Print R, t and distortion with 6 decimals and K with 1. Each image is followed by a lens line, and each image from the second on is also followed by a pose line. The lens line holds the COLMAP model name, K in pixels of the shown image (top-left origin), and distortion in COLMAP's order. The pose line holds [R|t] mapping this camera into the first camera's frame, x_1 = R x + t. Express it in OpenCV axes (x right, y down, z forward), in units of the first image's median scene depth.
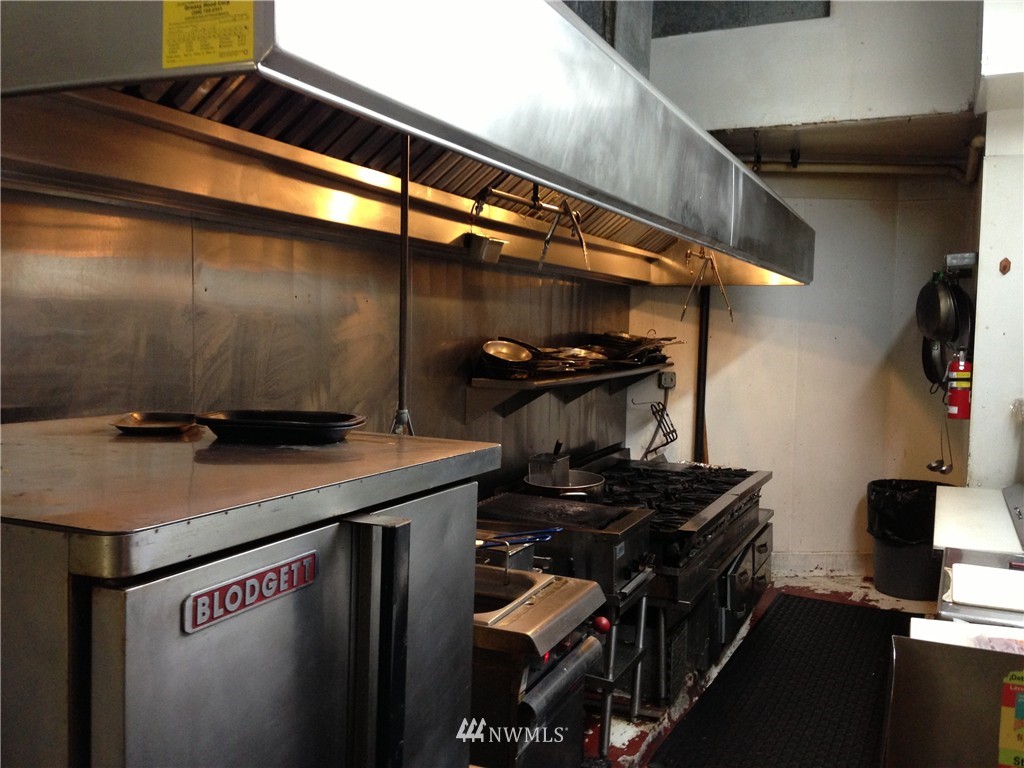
lens RADIAL K [[939.4, 0, 512.0], [0, 939.4, 384.0], [0, 0, 1]] dist [0.124364, -0.163688]
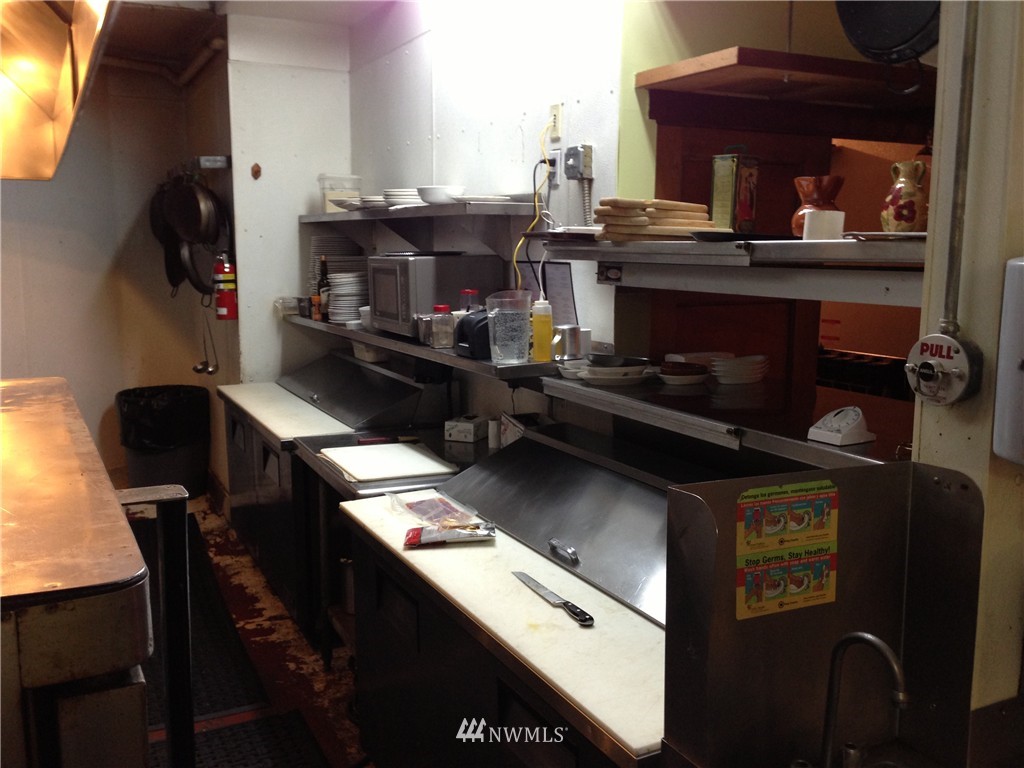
lens RADIAL K [[939.4, 0, 512.0], [0, 939.4, 384.0], [0, 0, 1]] dist [0.124364, -0.163688]
pose [[0.631166, -0.122868, 0.765854, -0.135494], [0.050691, 0.991797, 0.117340, 0.000696], [-0.773989, -0.035239, 0.632217, 0.108874]]
